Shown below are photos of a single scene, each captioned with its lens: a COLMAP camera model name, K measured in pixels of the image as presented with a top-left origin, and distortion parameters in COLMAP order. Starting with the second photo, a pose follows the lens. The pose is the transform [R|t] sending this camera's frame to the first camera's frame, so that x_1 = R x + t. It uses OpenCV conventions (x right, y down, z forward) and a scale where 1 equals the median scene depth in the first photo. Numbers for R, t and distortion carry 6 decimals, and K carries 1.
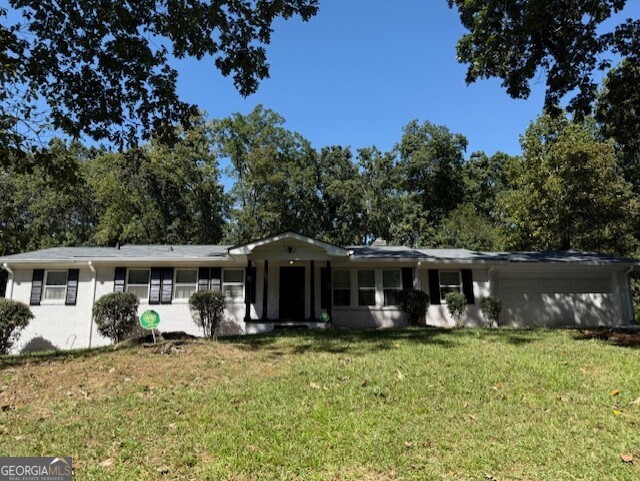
lens RADIAL K [[445.4, 0, 320.0], [0, 445.4, 240.5], [0, 0, 1]] dist [0.121457, -0.133541]
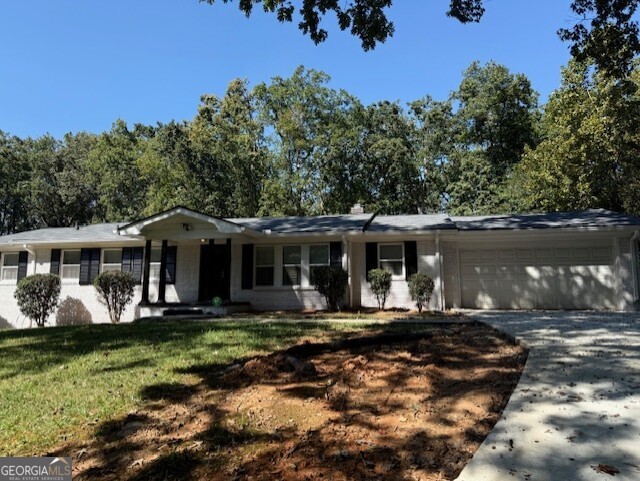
lens RADIAL K [[445.4, 0, 320.0], [0, 445.4, 240.5], [0, 0, 1]] dist [0.121457, -0.133541]
pose [[0.973774, -0.026594, -0.225958, 0.312194], [0.045318, 0.995916, 0.078085, -0.010679], [0.222959, -0.086277, 0.971002, 0.121508]]
